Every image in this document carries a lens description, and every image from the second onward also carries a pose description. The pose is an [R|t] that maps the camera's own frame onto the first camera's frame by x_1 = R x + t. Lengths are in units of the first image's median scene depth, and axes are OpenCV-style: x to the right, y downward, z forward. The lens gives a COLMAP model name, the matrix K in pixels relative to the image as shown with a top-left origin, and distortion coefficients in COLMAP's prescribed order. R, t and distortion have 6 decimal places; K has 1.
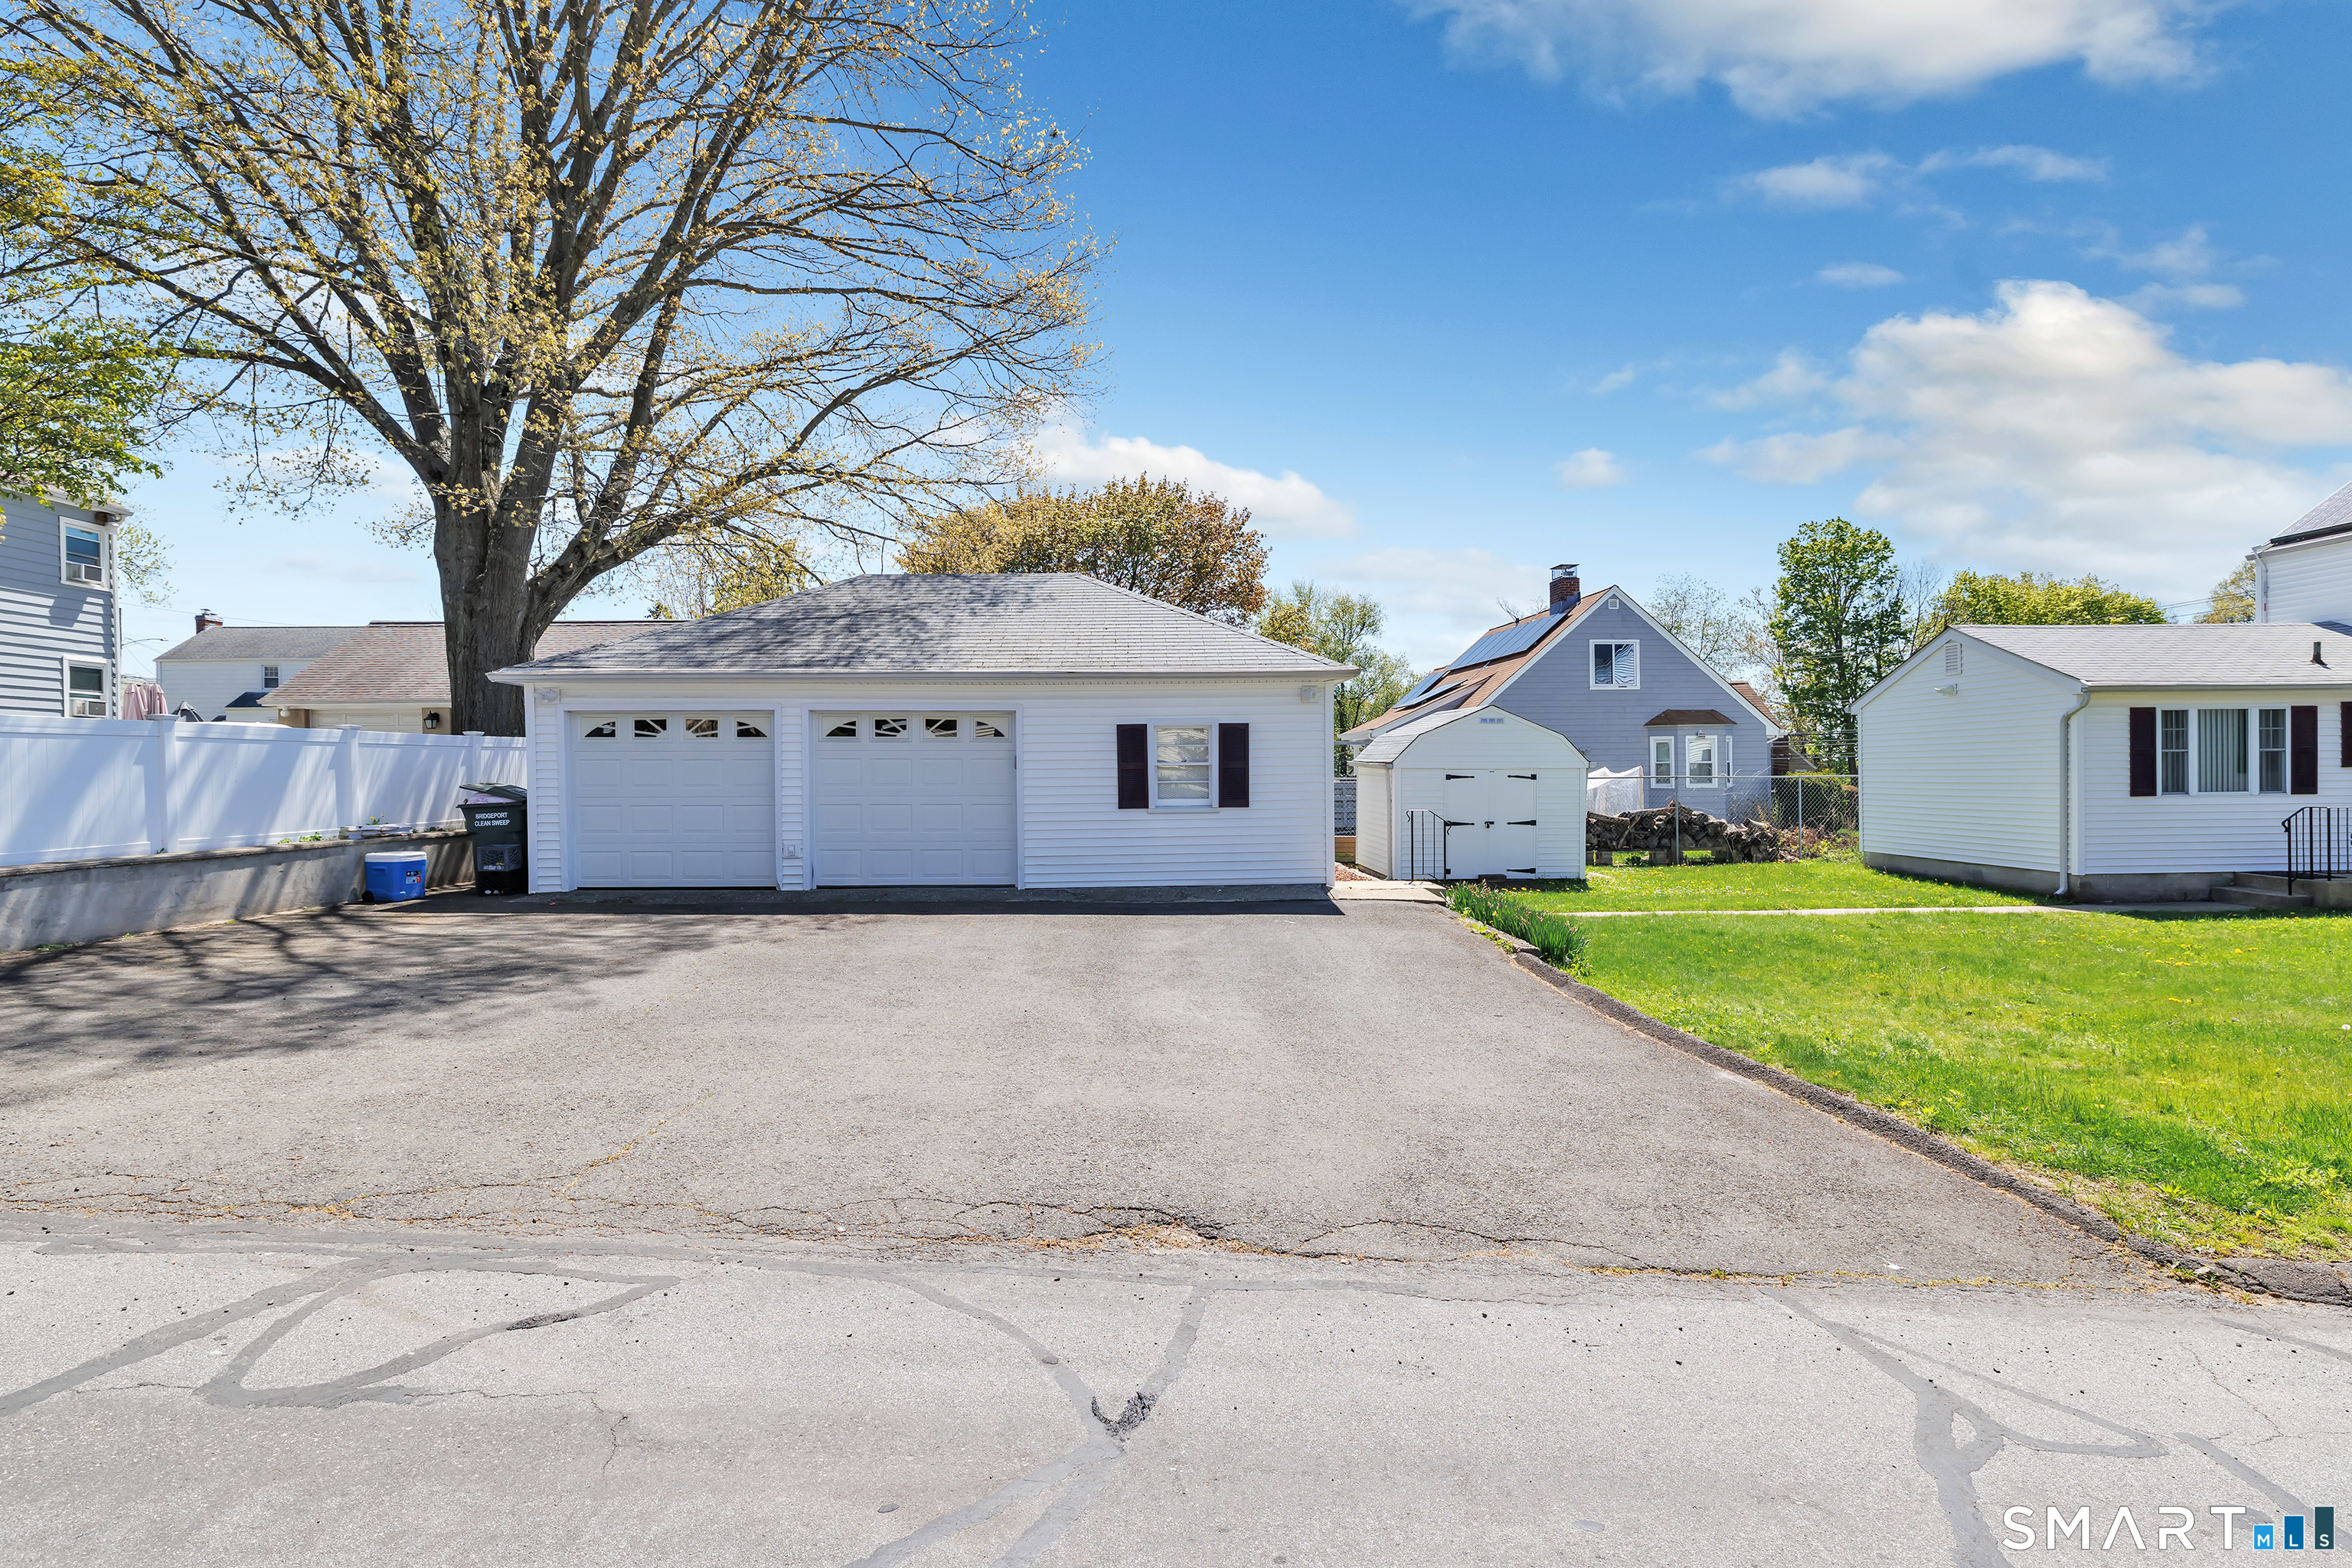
lens RADIAL K [[1170.7, 0, 1177.3], [0, 1170.7, 779.1], [0, 0, 1]] dist [-0.001396, 0.001441]
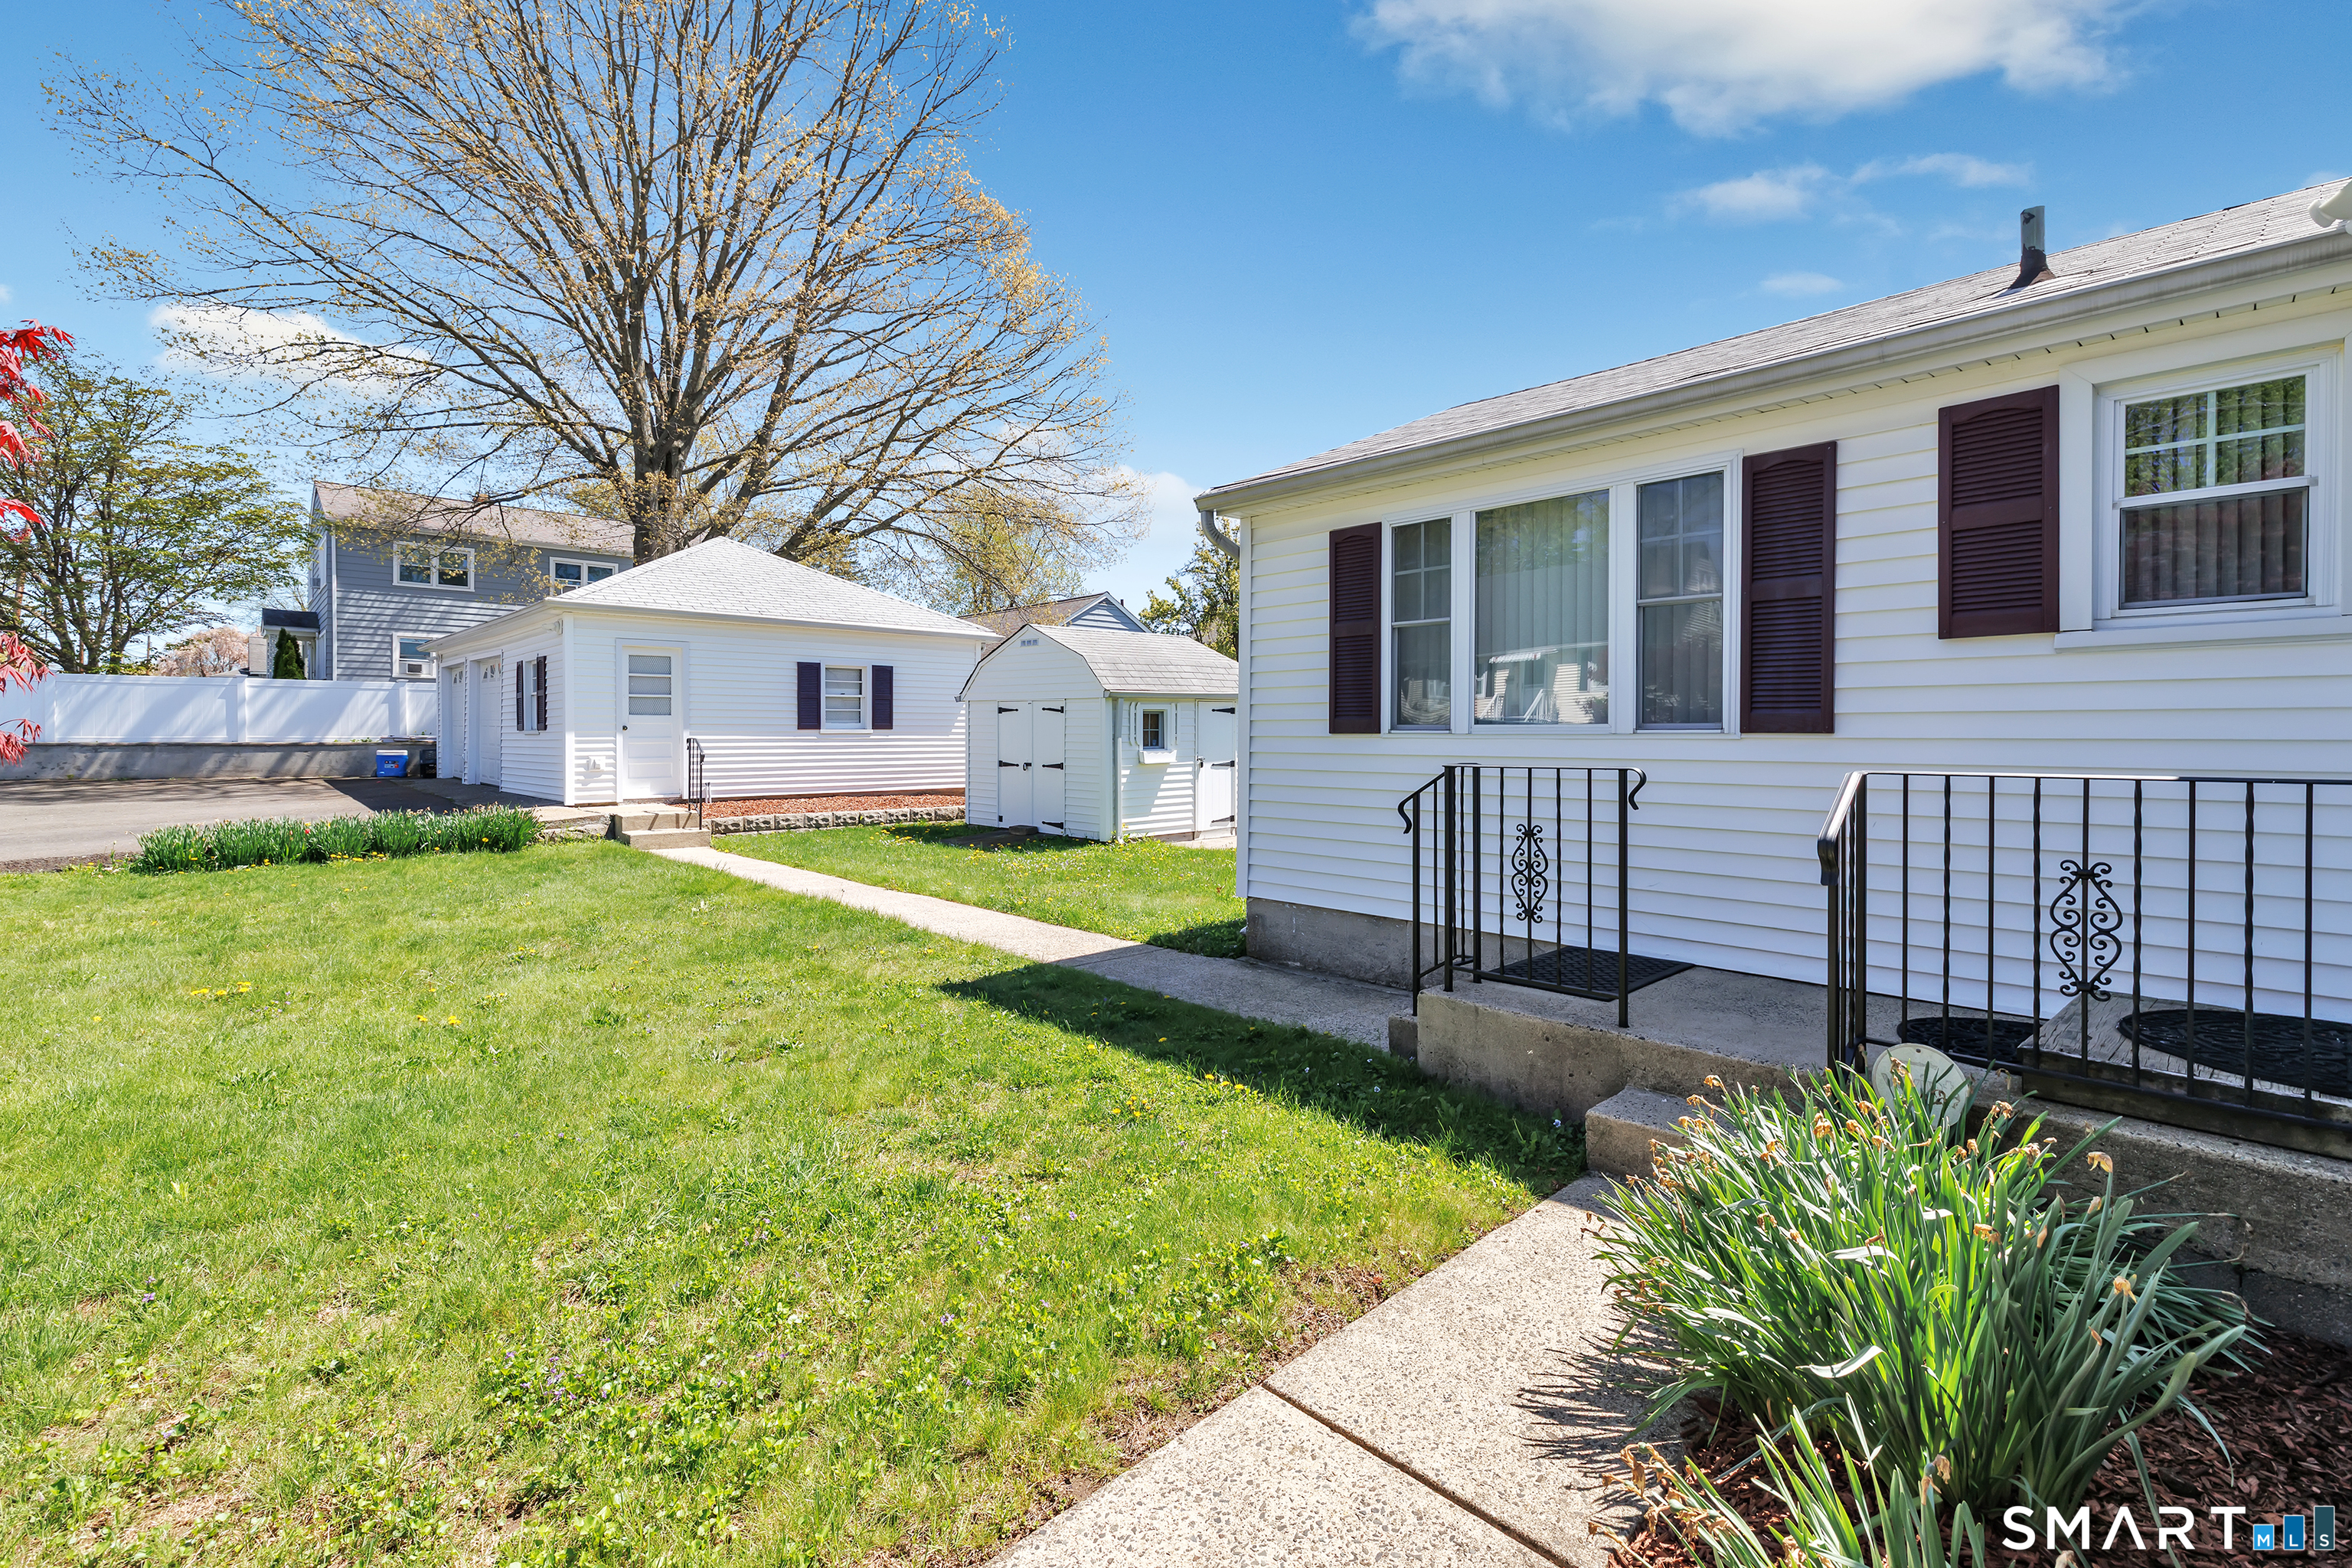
lens RADIAL K [[1043.5, 0, 1168.4], [0, 1043.5, 735.8], [0, 0, 1]] dist [-0.005076, -0.000871]
pose [[0.658566, 0.012434, -0.752420, 1.235375], [-0.015782, 0.999872, 0.002709, 0.018149], [0.752357, 0.010091, 0.658678, 0.803876]]
